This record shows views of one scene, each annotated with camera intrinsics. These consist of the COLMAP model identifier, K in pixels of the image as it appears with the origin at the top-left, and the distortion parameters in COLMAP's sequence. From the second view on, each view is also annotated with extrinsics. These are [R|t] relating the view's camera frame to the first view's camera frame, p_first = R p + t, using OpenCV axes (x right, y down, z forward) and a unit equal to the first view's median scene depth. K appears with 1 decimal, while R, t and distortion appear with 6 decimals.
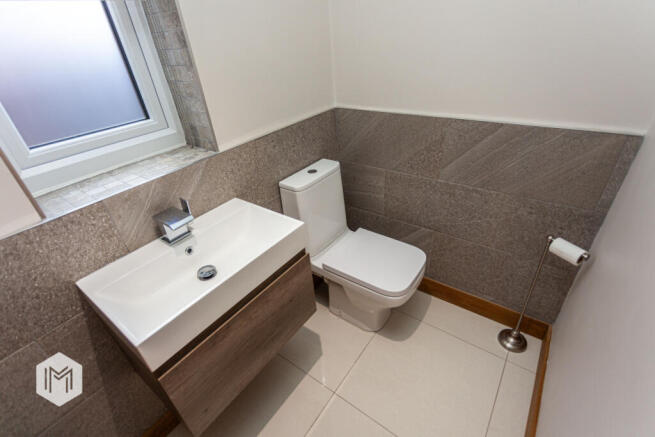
lens RADIAL K [[308.9, 0, 324.3], [0, 308.9, 220.8], [0, 0, 1]] dist [0.000548, 0.000036]
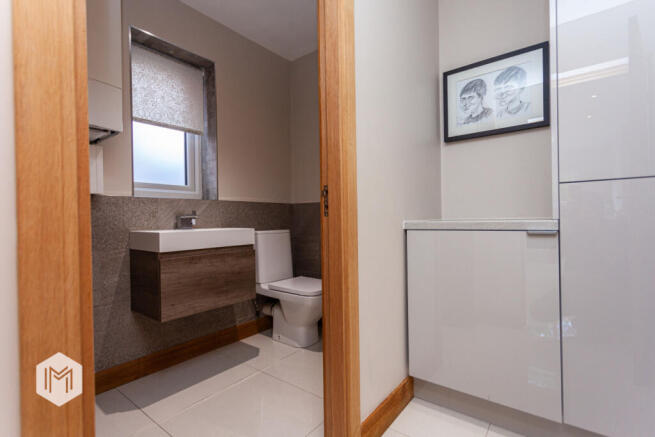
lens RADIAL K [[313.7, 0, 325.0], [0, 313.7, 218.0], [0, 0, 1]] dist [-0.002236, -0.000228]
pose [[0.997898, 0.063086, -0.014842, 0.333577], [-0.061172, 0.841234, -0.537200, 0.829534], [-0.021404, 0.536979, 0.843324, -0.550053]]
